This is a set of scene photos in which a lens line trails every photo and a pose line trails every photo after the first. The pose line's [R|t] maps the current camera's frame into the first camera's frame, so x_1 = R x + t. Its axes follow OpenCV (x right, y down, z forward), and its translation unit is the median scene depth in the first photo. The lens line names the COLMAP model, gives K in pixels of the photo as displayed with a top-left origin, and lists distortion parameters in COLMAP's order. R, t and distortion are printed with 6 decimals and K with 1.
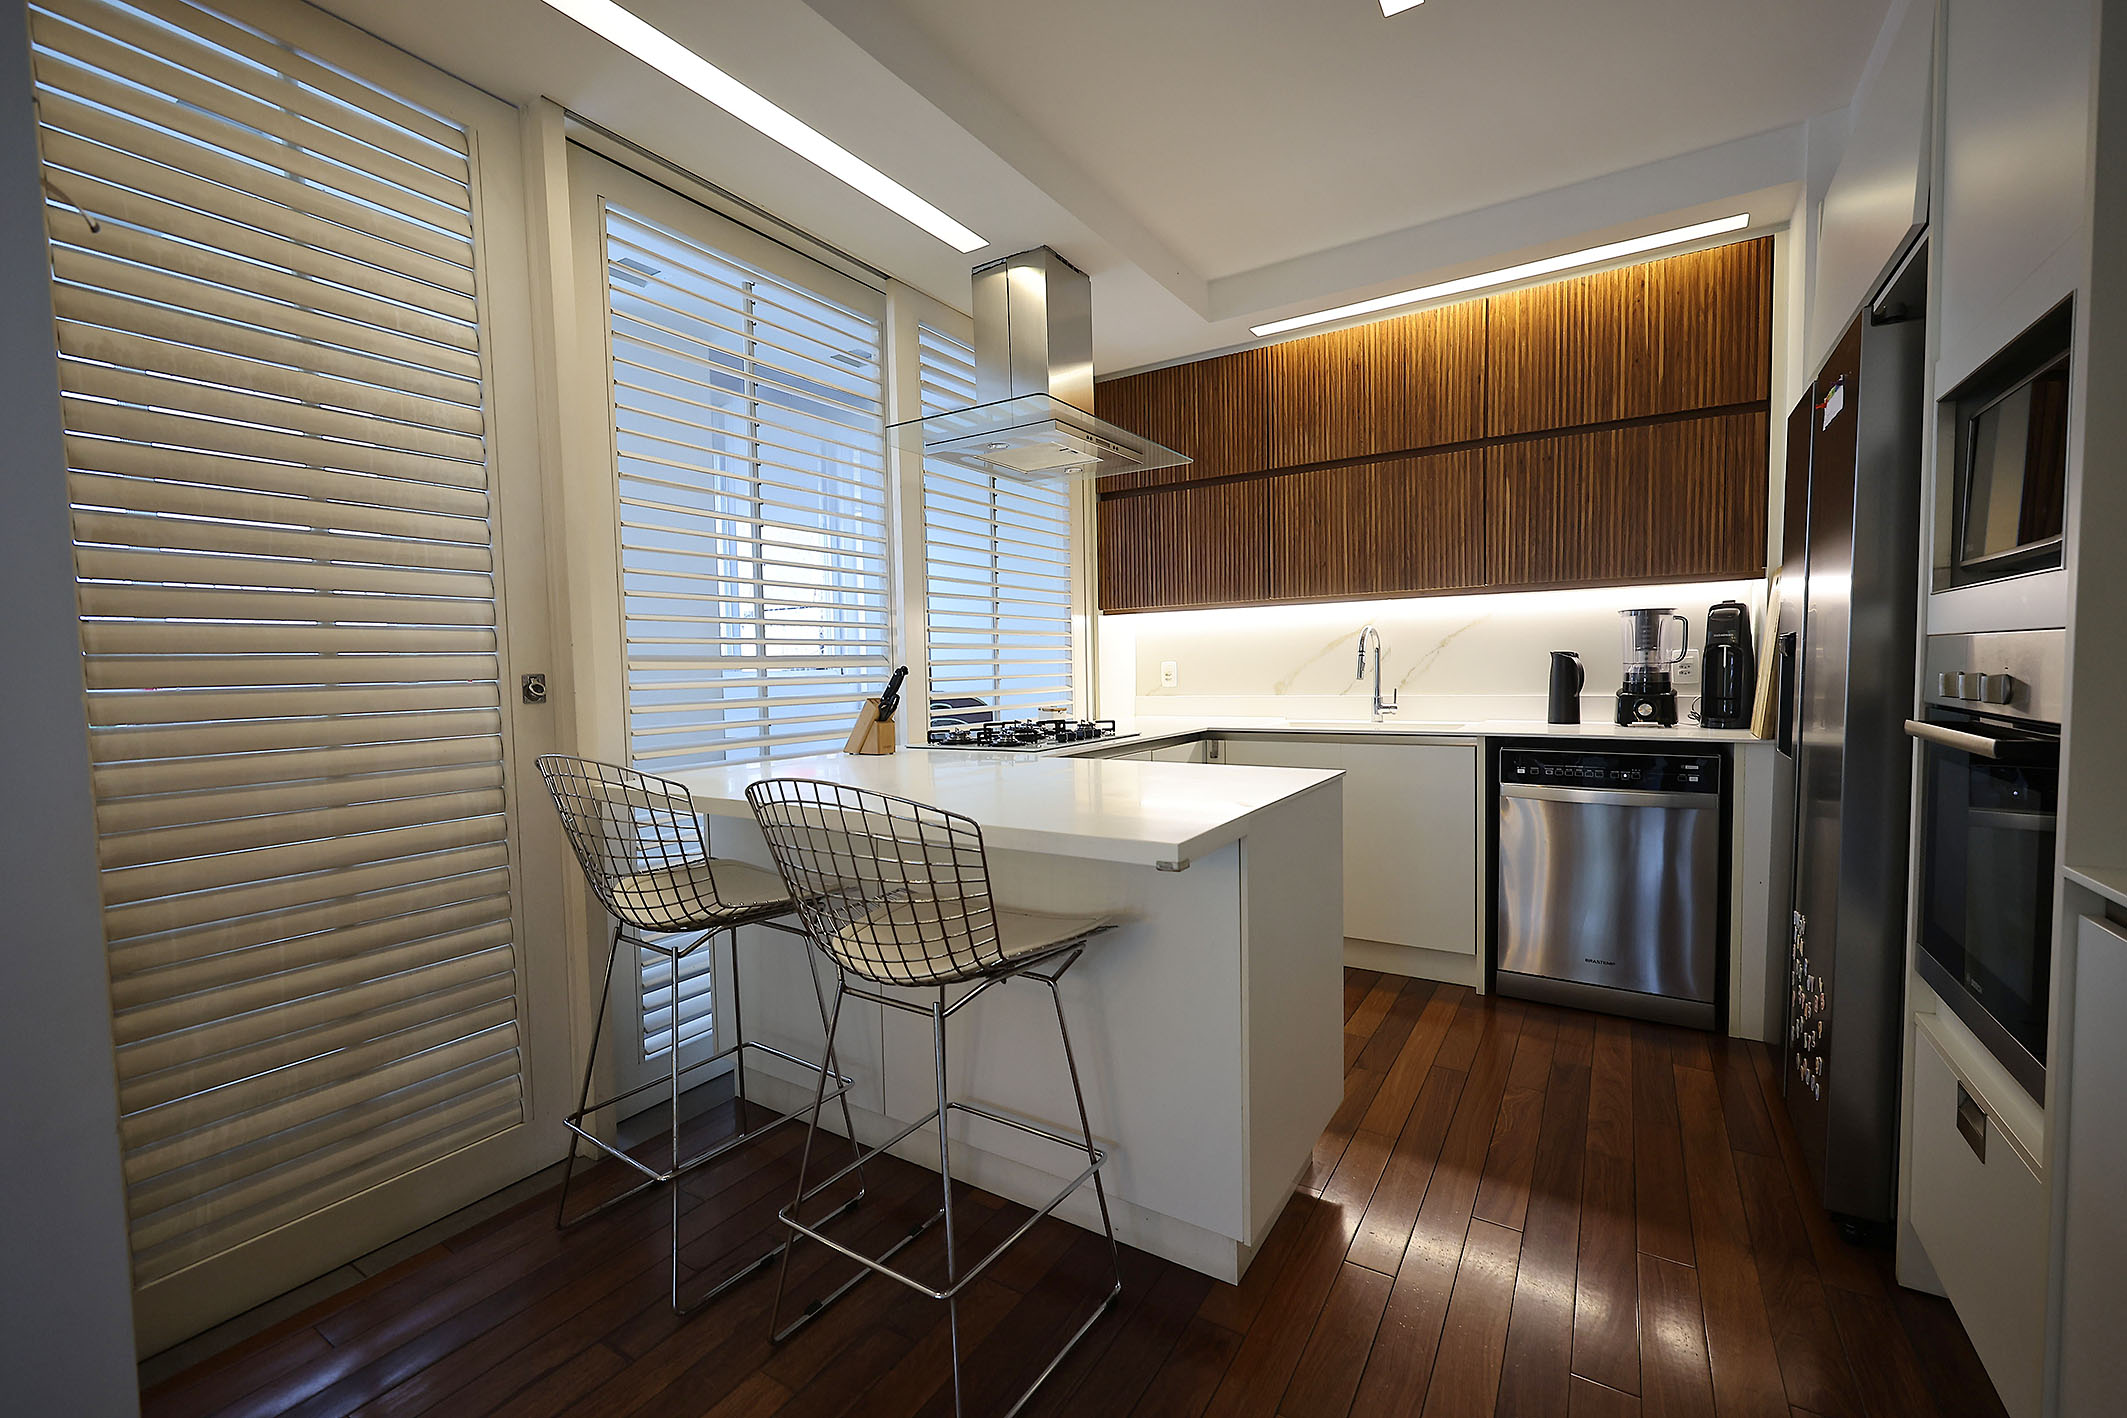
lens RADIAL K [[880.1, 0, 1065.0], [0, 880.1, 710.9], [0, 0, 1]] dist [-0.000468, -0.000166]
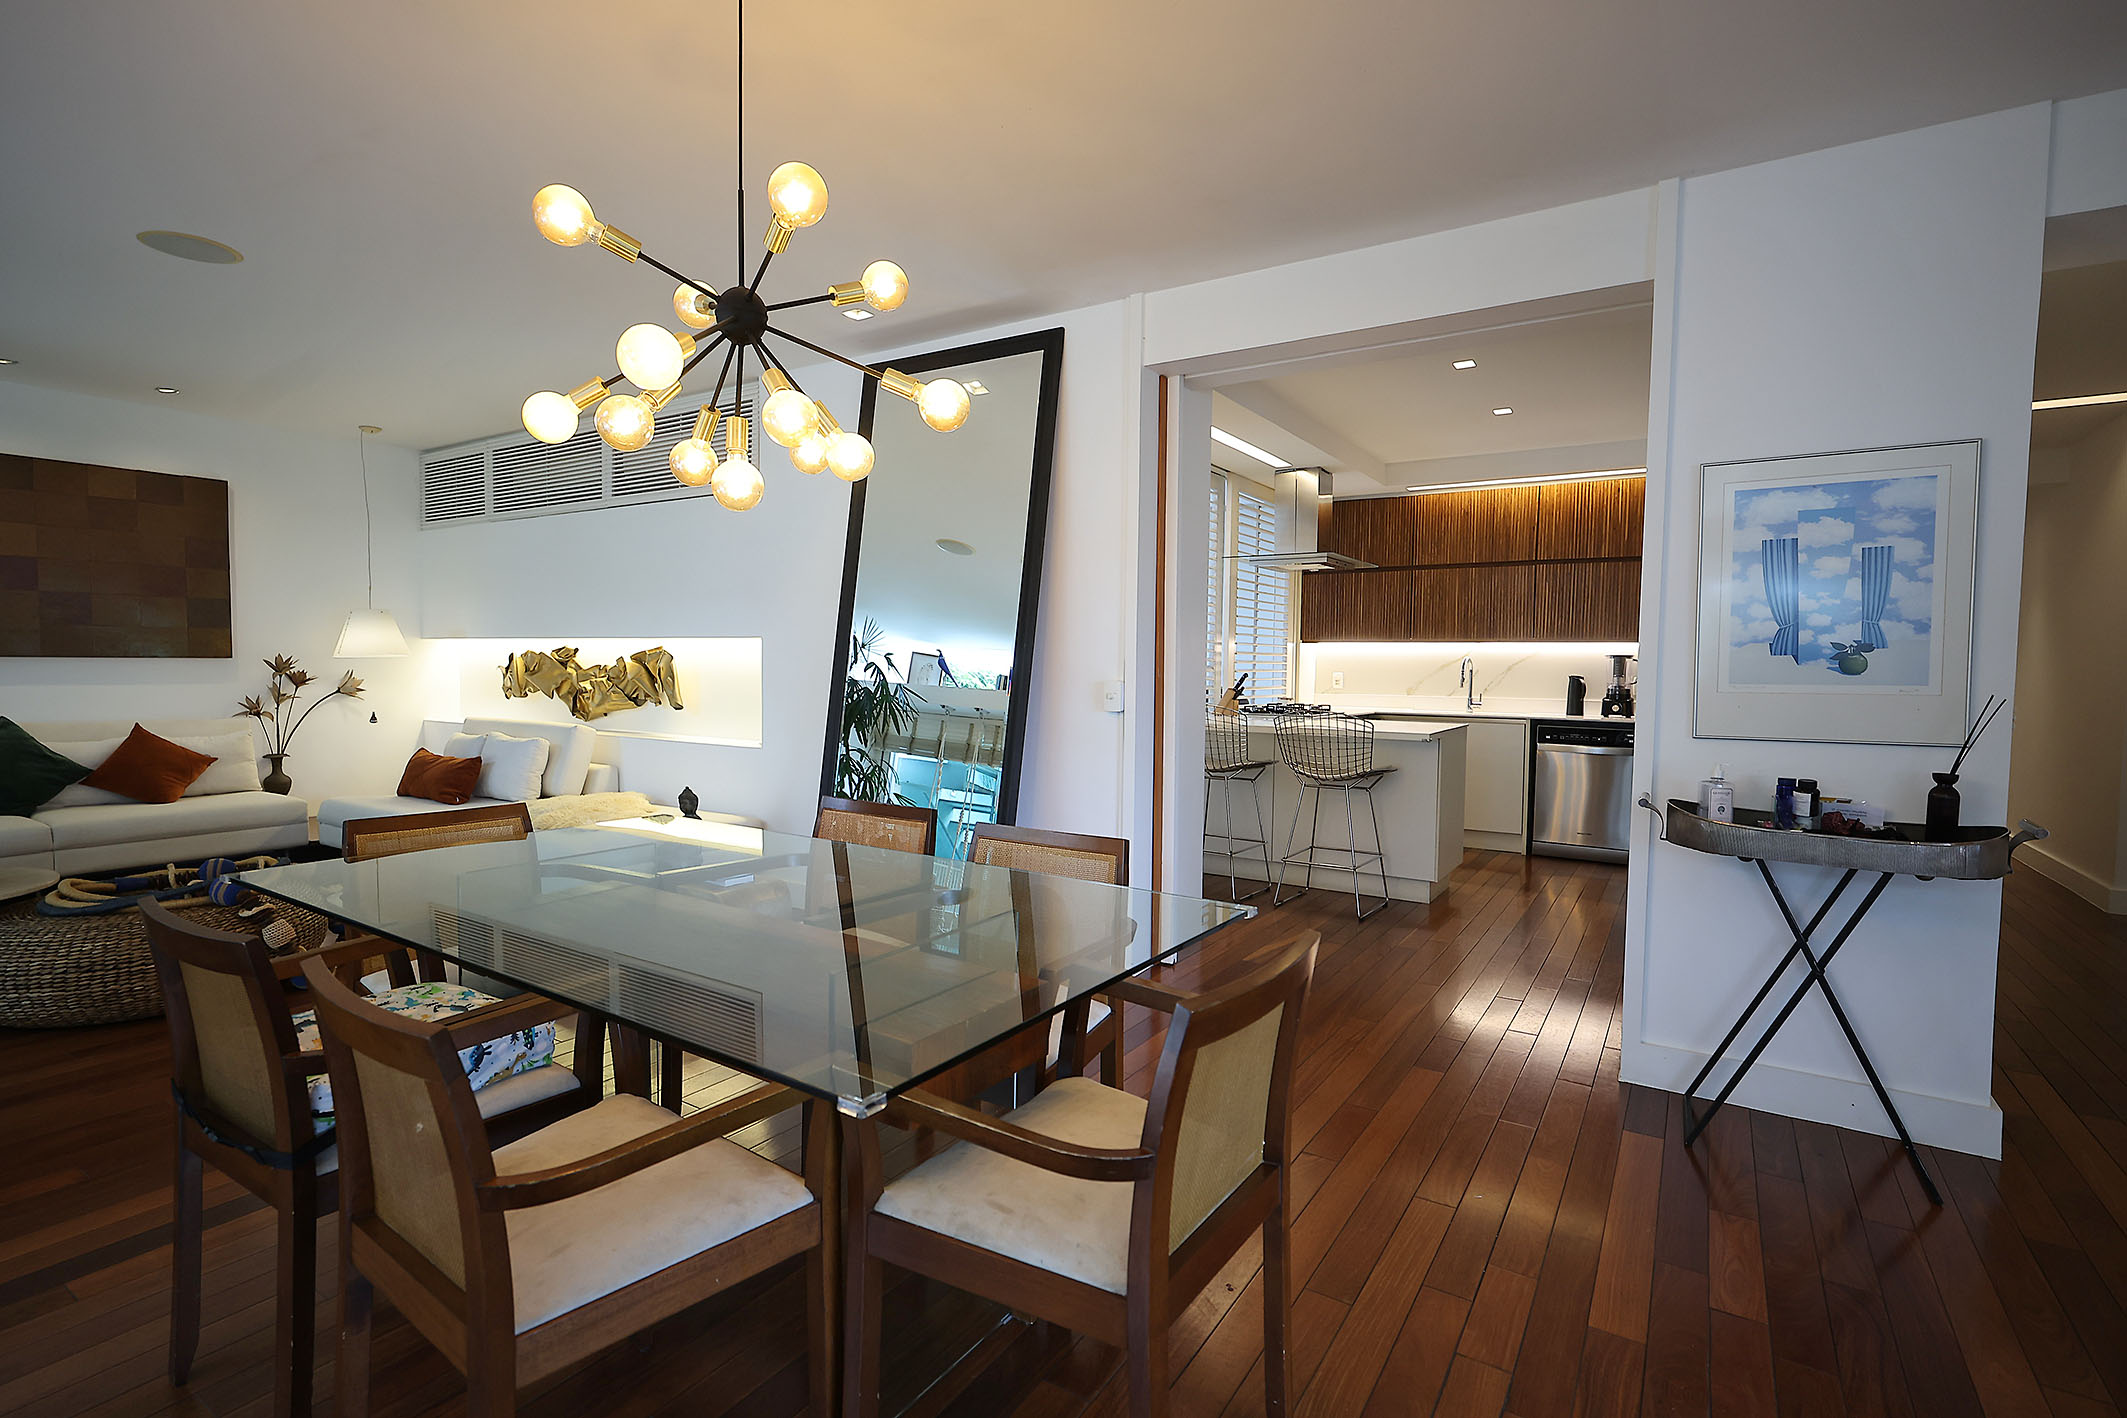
lens RADIAL K [[1001.0, 0, 1063.5], [0, 1001.0, 709.0], [0, 0, 1]] dist [-0.000637, 0.000781]
pose [[0.999377, 0.035083, -0.003962, -0.527688], [-0.035114, 0.999351, -0.007996, 0.060105], [0.003679, 0.008130, 0.999960, -1.175398]]
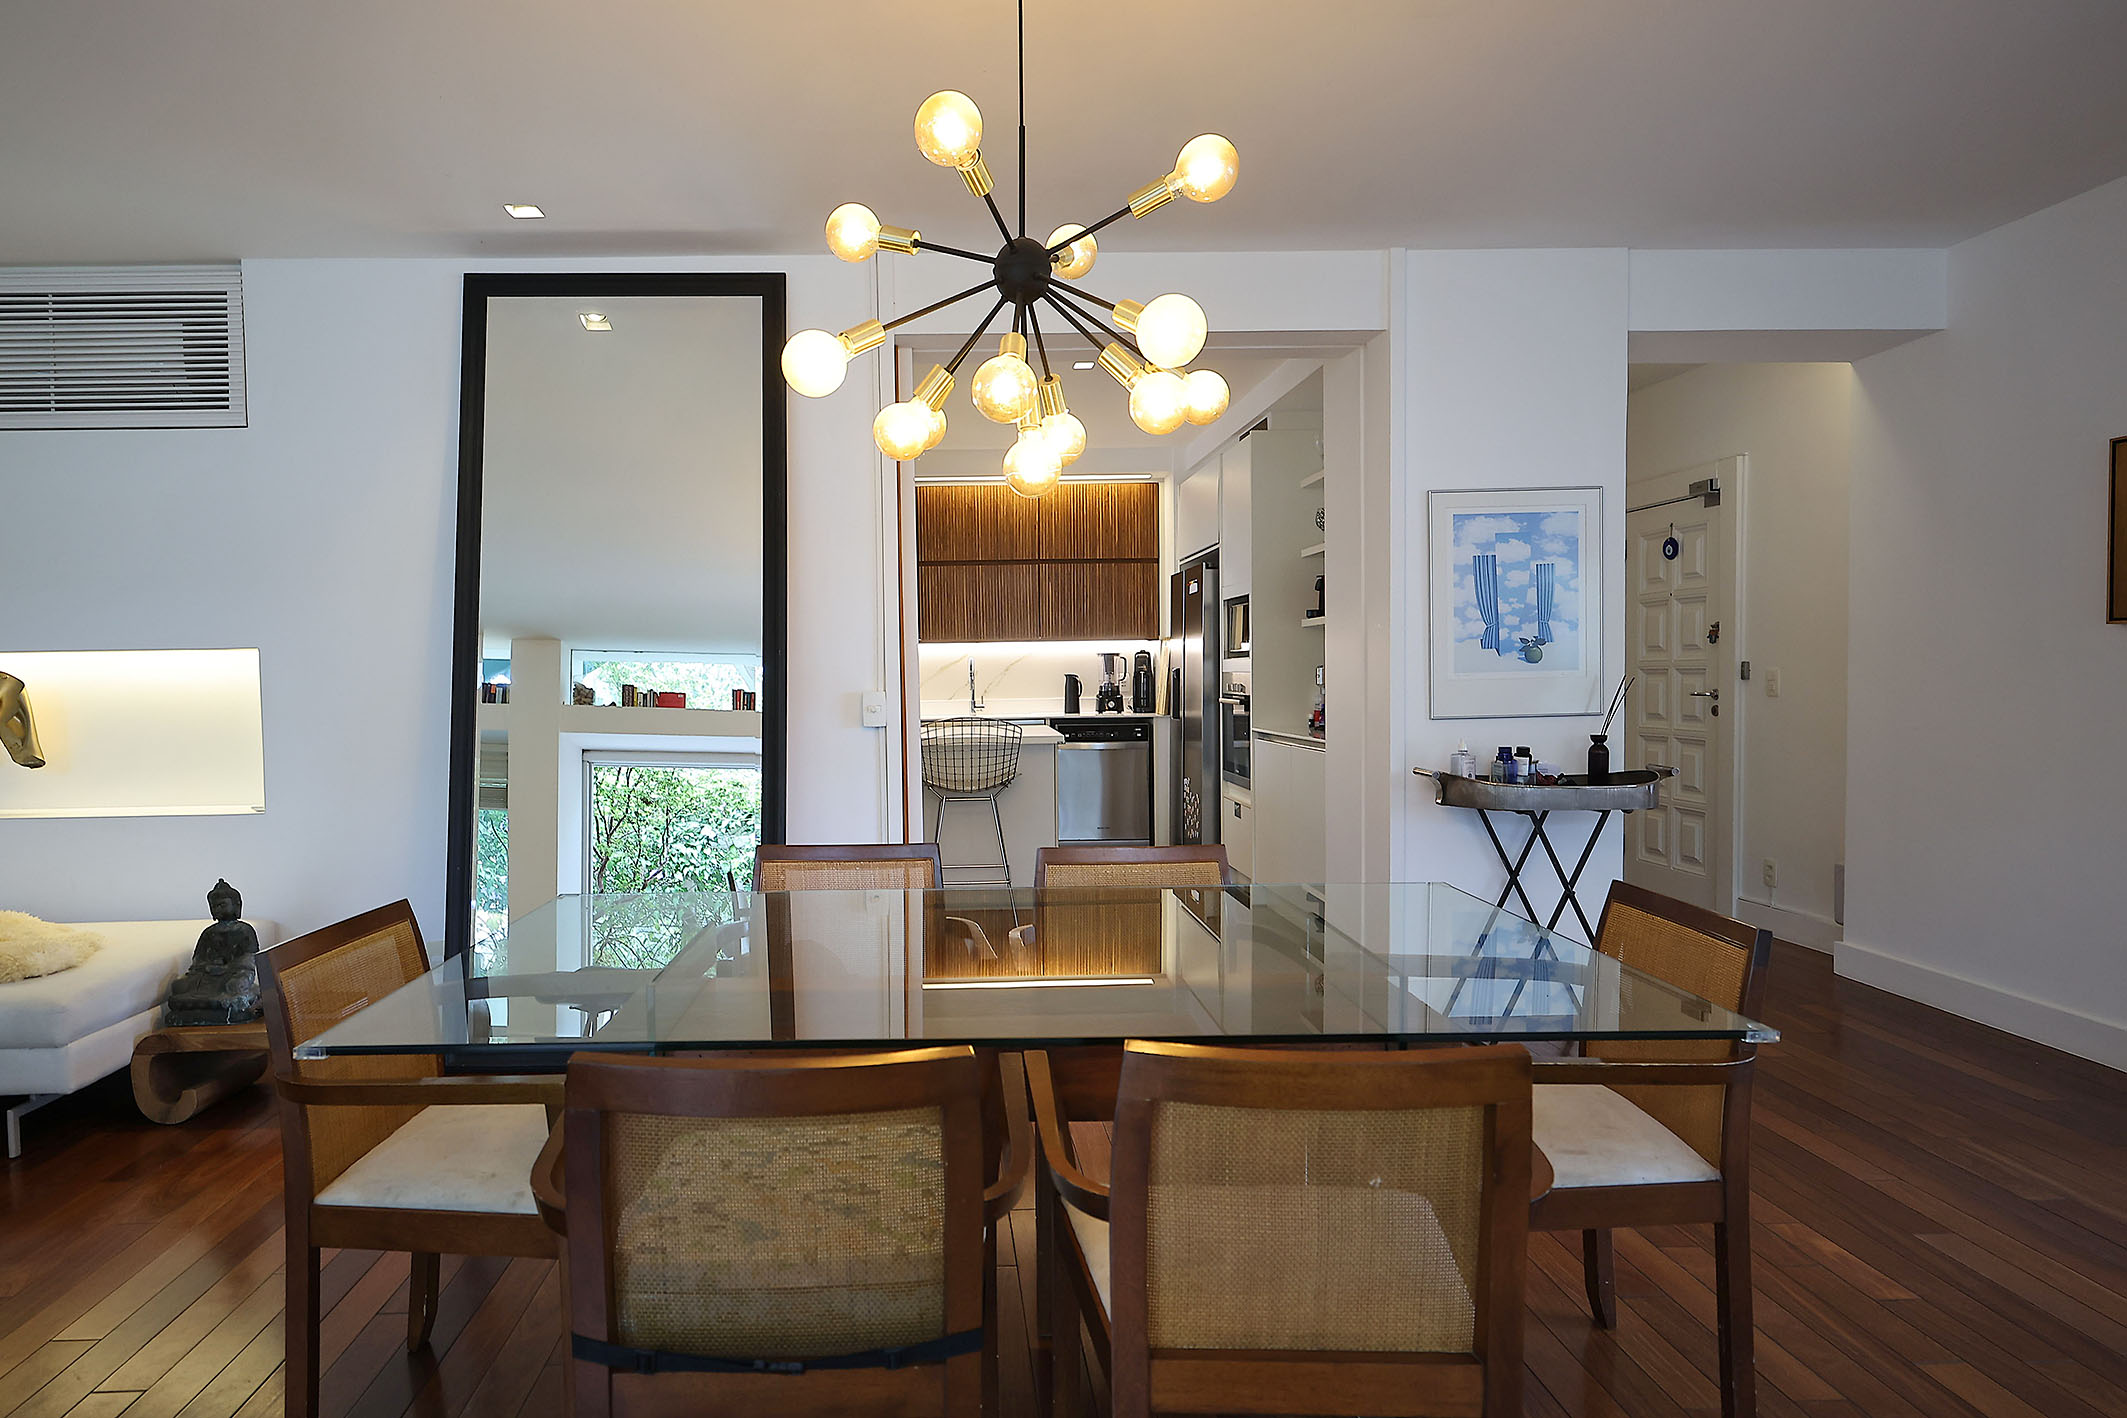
lens RADIAL K [[1211.2, 0, 951.3], [0, 1211.2, 716.6], [0, 0, 1]] dist [0.007649, 0.000899]
pose [[0.832441, -0.011525, 0.553993, -1.150045], [0.026081, 0.999491, -0.018397, 0.067105], [-0.553499, 0.029763, 0.832318, -1.064787]]
